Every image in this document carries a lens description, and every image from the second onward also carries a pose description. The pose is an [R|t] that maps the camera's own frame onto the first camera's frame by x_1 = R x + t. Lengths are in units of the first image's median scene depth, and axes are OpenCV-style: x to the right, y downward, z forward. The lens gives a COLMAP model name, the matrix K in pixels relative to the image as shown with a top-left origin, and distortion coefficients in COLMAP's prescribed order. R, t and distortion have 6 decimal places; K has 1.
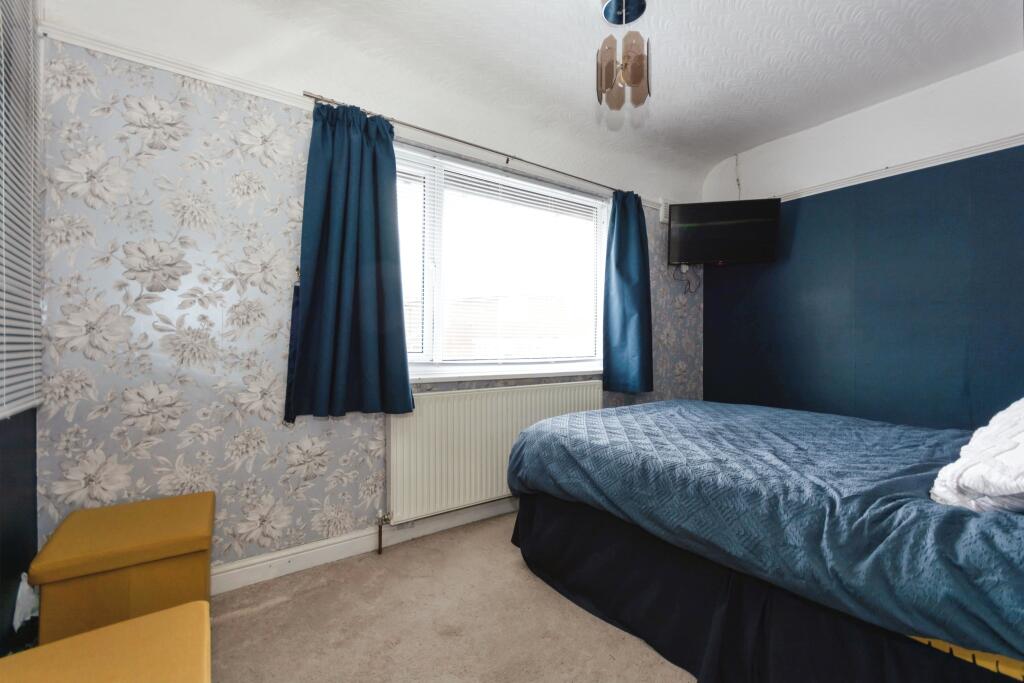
lens RADIAL K [[456.2, 0, 524.8], [0, 456.2, 335.4], [0, 0, 1]] dist [-0.000340, -0.000238]
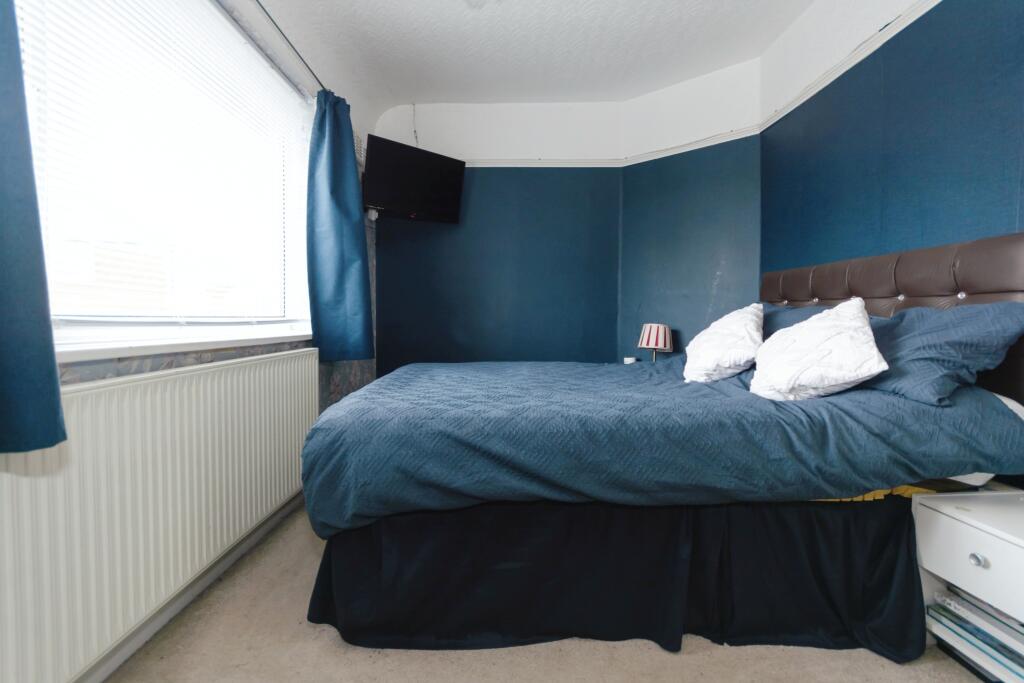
lens RADIAL K [[464.8, 0, 513.9], [0, 464.8, 325.2], [0, 0, 1]] dist [0.000524, 0.000295]
pose [[0.576630, -0.014640, 0.816874, -0.286981], [-0.009544, 0.999651, 0.024653, 0.047639], [-0.816950, -0.022012, 0.576289, 0.364449]]
